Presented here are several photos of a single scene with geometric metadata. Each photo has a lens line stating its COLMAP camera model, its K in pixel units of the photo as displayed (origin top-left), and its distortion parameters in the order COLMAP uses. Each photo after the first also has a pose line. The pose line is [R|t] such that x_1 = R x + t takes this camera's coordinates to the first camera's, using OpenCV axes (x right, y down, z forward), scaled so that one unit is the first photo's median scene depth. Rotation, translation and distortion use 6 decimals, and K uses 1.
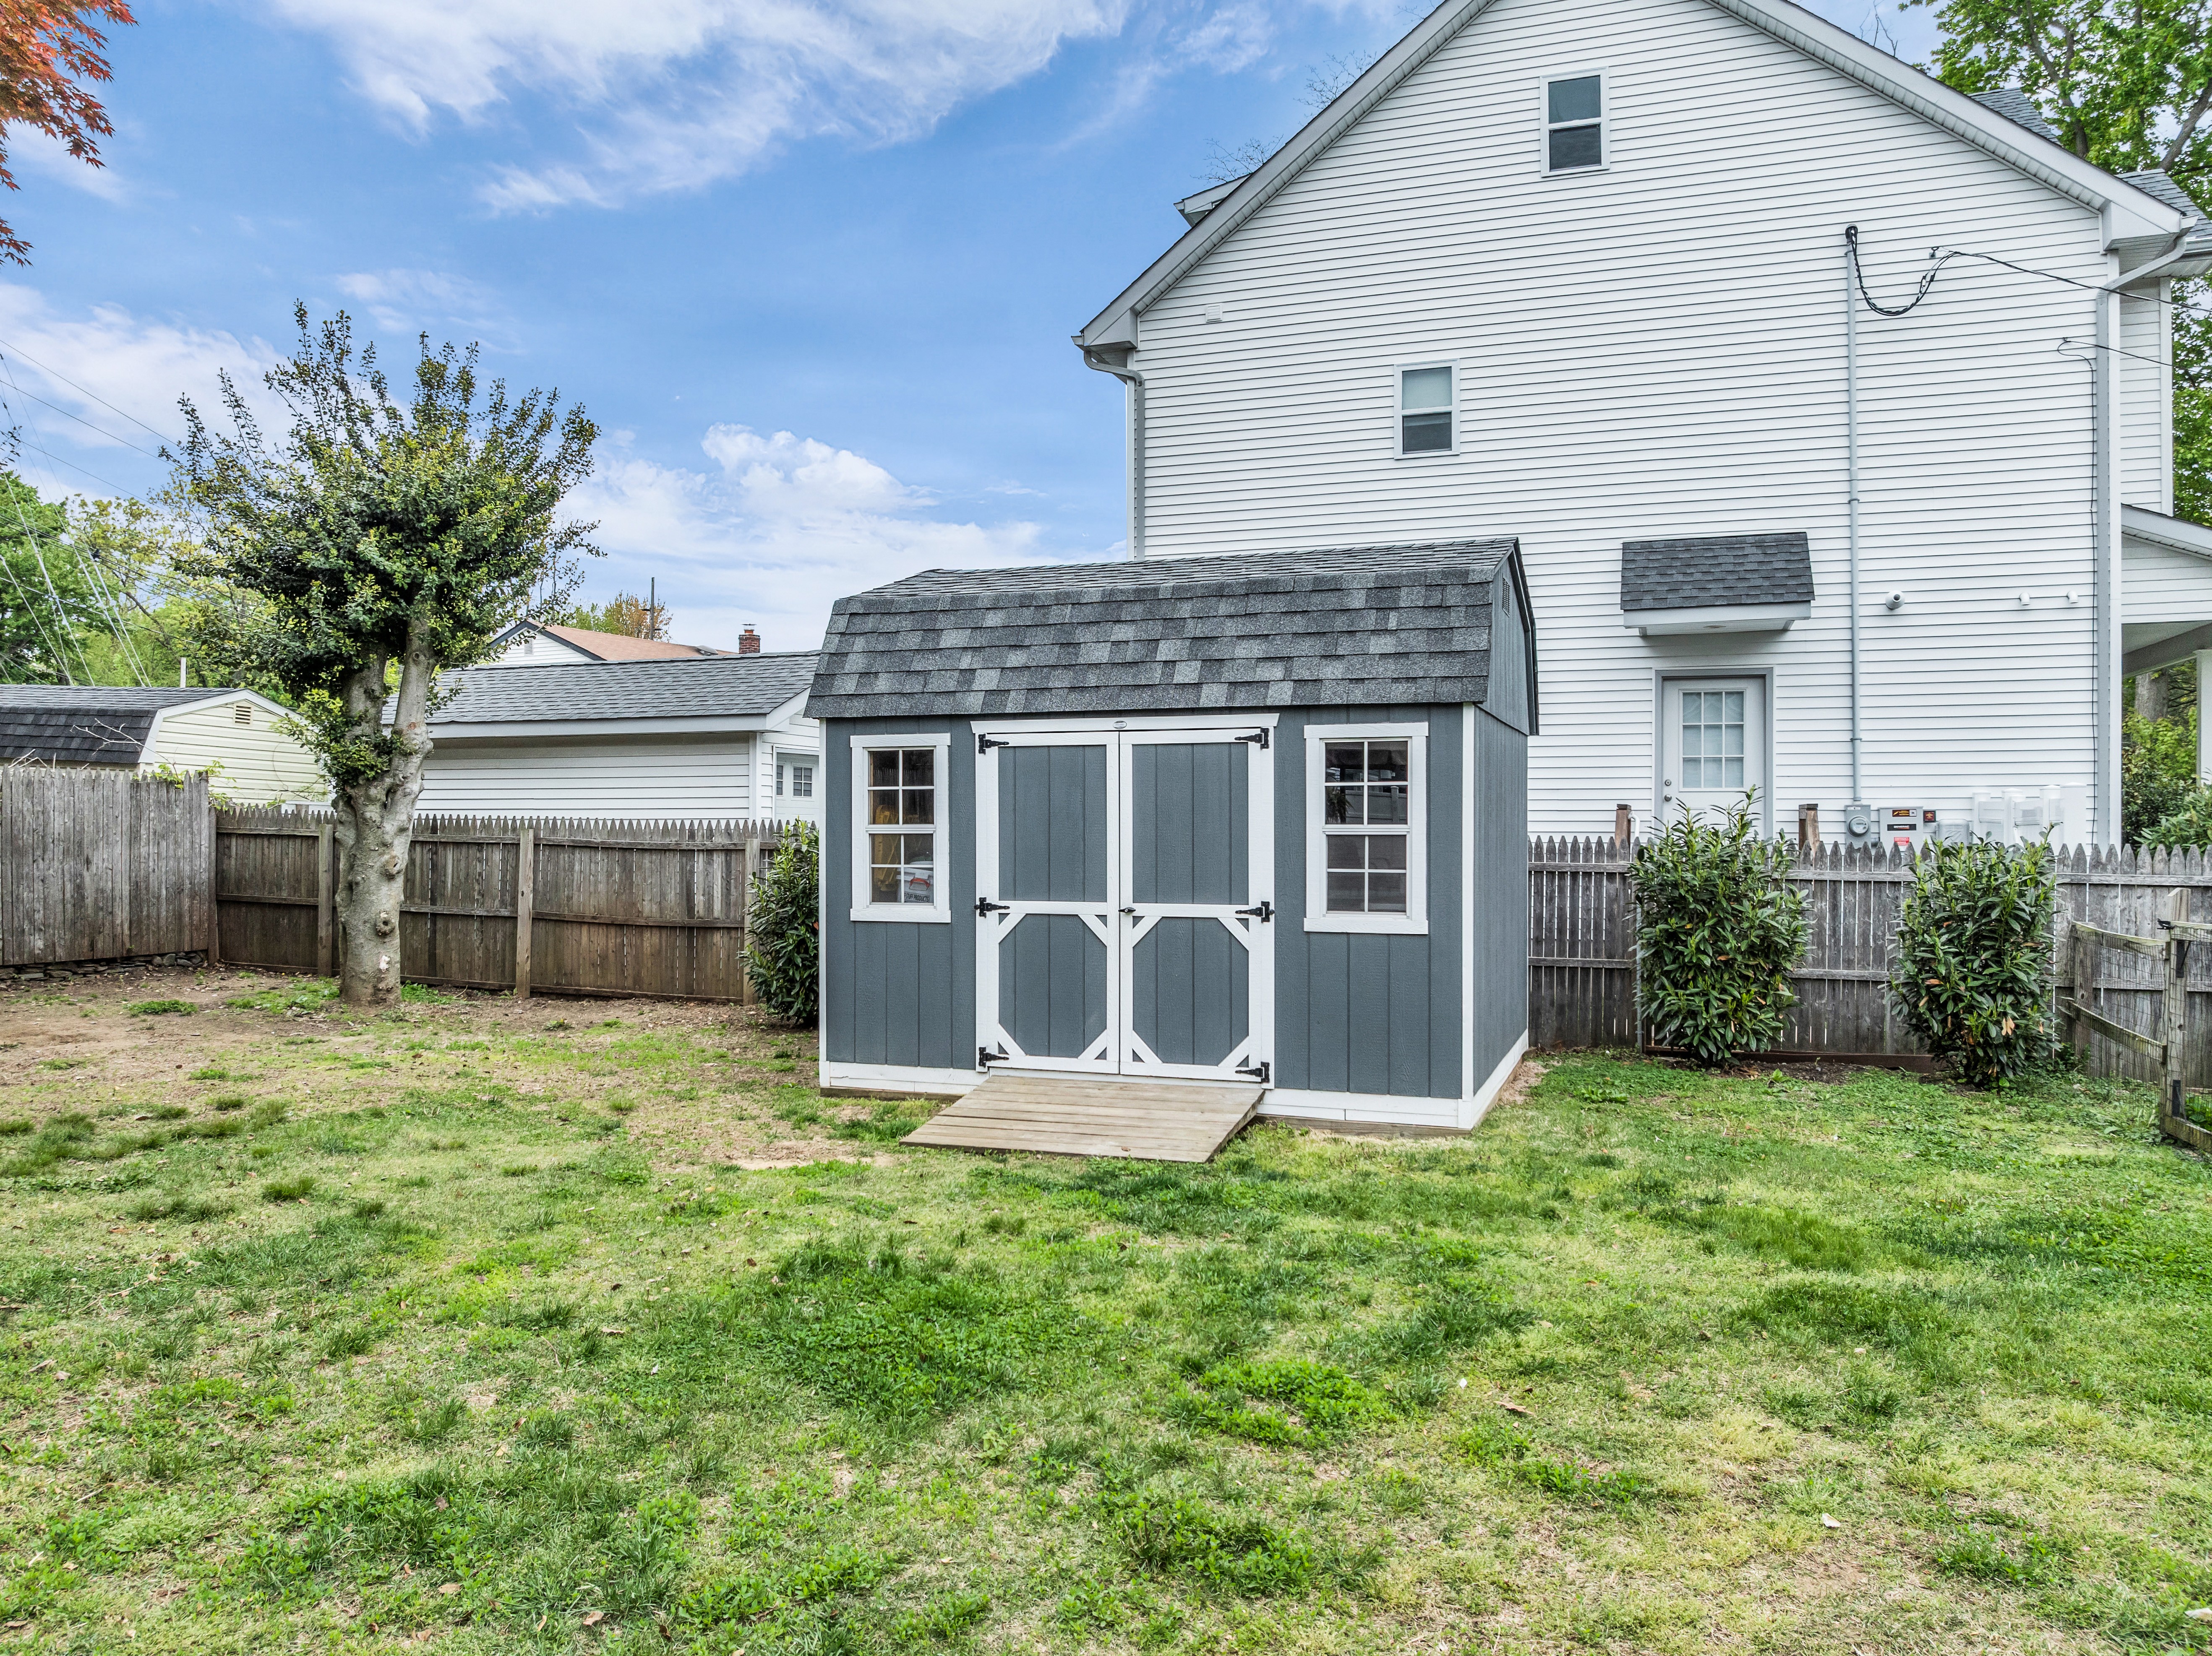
lens RADIAL K [[1577.9, 0, 1113.6], [0, 1577.9, 828.3], [0, 0, 1]] dist [-0.073316, 0.052260]
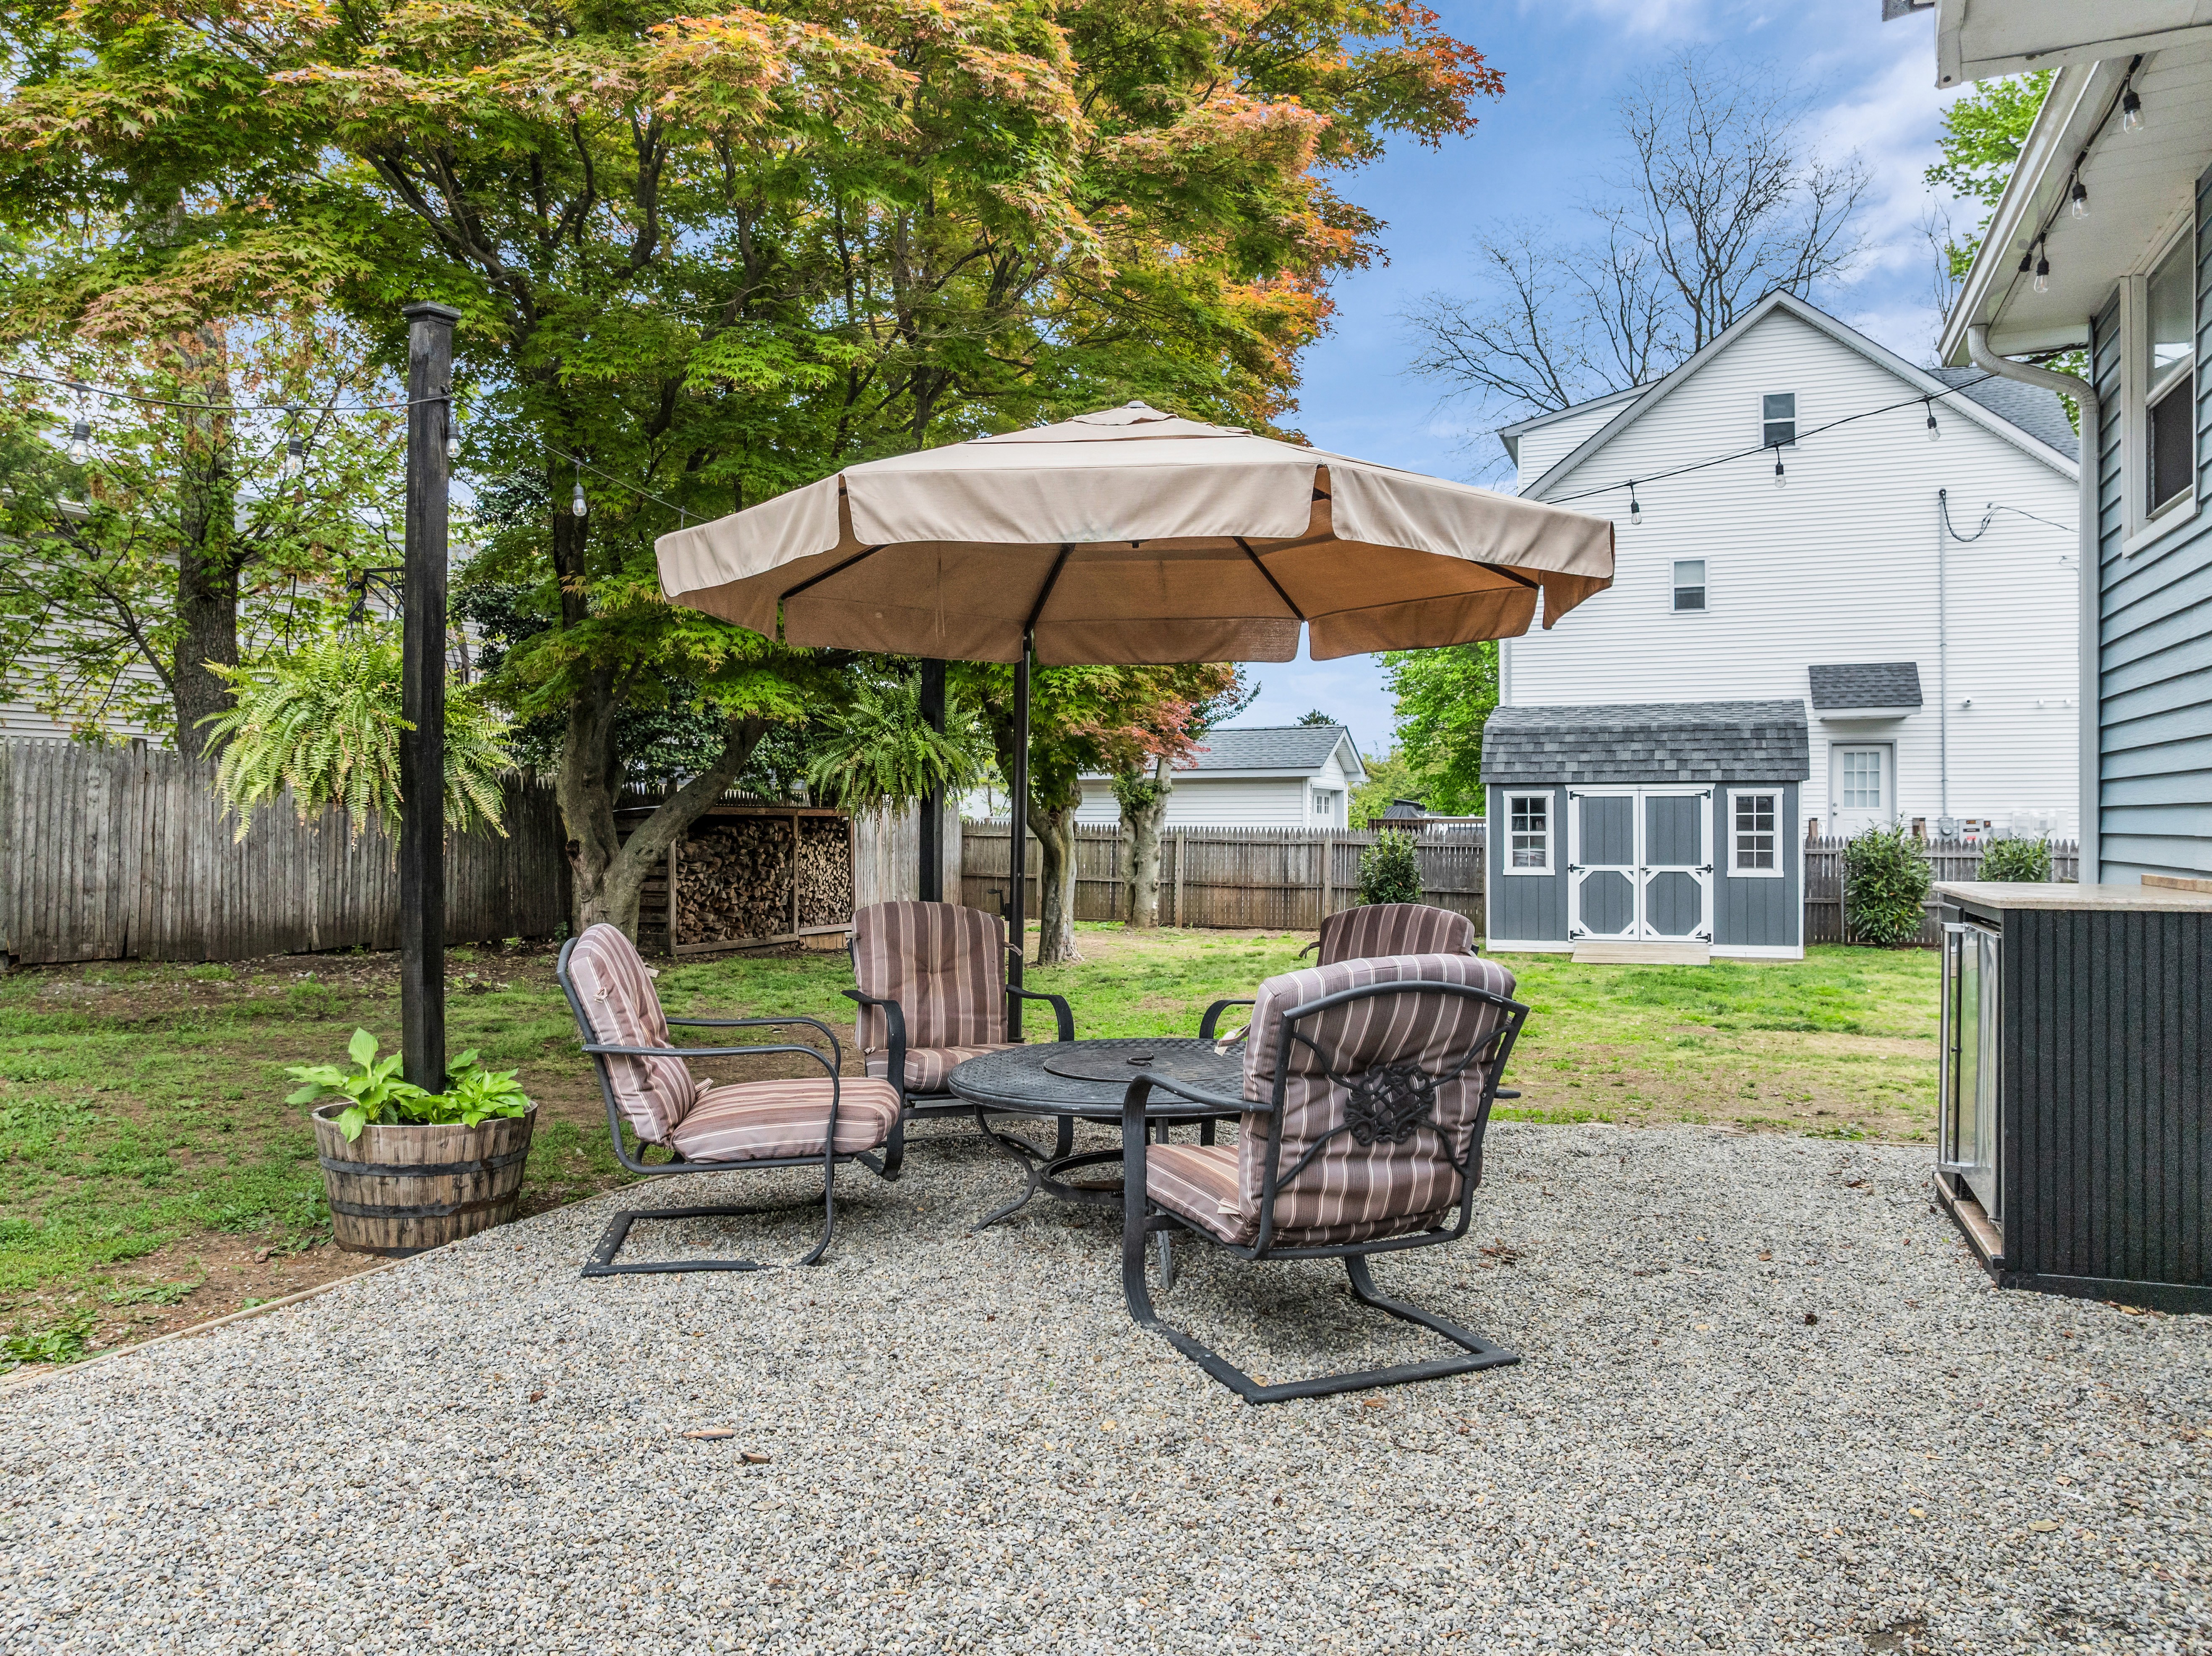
lens RADIAL K [[1567.2, 0, 1115.0], [0, 1567.2, 829.0], [0, 0, 1]] dist [-0.074364, 0.045291]
pose [[0.999776, -0.002542, -0.020988, -0.677257], [0.002567, 0.999996, 0.001159, -0.009928], [0.020985, -0.001212, 0.999779, -1.213729]]
